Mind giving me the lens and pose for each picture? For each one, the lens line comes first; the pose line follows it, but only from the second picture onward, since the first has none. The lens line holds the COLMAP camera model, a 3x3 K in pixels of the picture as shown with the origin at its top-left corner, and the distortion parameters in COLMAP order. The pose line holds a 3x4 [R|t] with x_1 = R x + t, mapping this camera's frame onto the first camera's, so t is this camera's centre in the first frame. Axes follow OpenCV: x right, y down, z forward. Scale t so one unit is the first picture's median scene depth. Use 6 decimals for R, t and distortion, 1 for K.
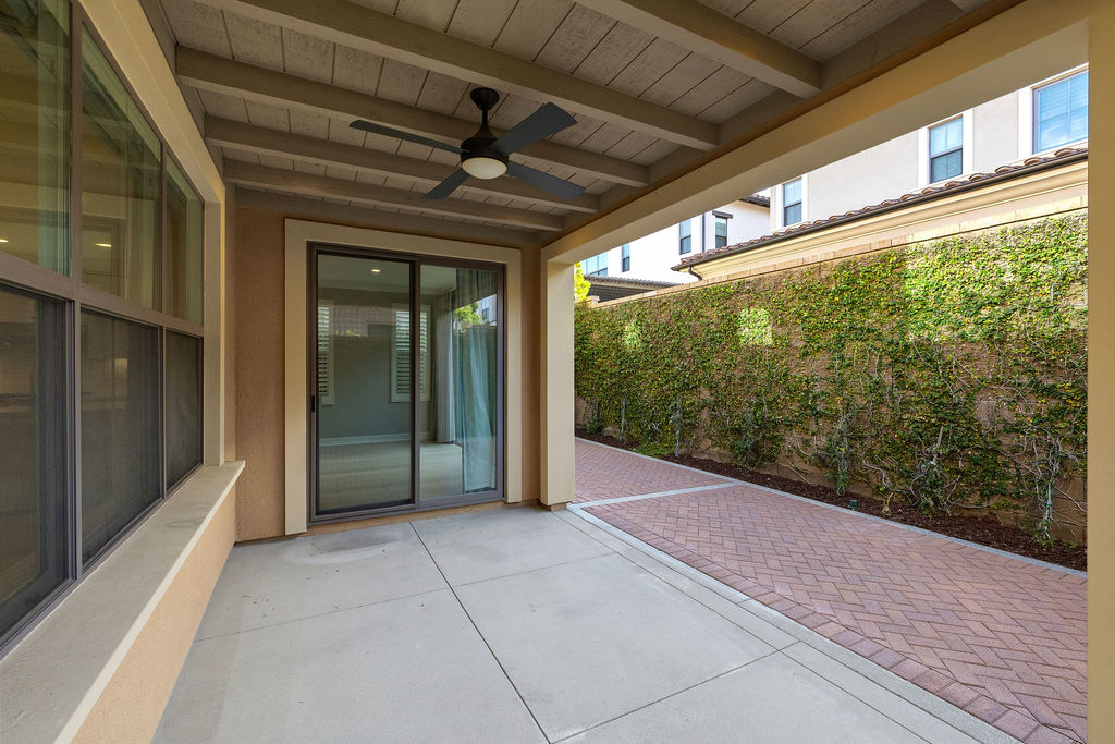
lens RADIAL K [[472.8, 0, 553.8], [0, 472.8, 370.1], [0, 0, 1]] dist [-0.000634, -0.000026]
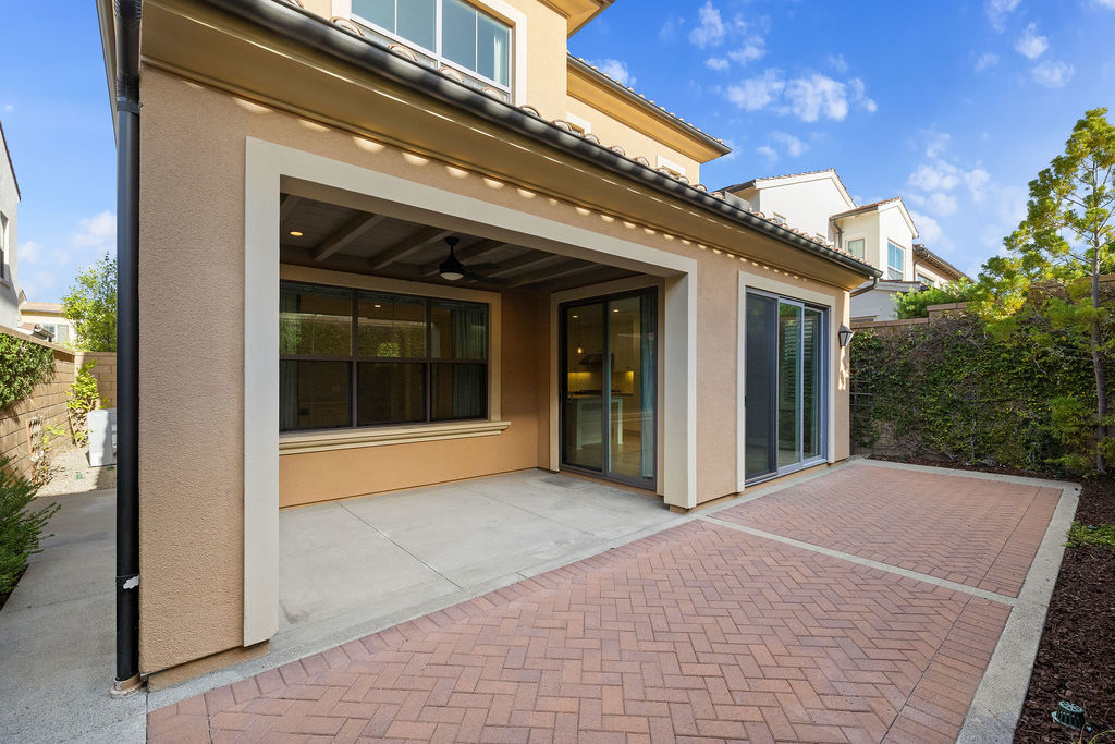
lens RADIAL K [[472.8, 0, 557.0], [0, 472.8, 378.8], [0, 0, 1]] dist [-0.000634, -0.000026]
pose [[0.223098, 0.004504, -0.974786, 1.173124], [-0.001833, 0.999989, 0.004201, -0.004437], [0.974794, 0.000849, 0.223104, 0.613689]]
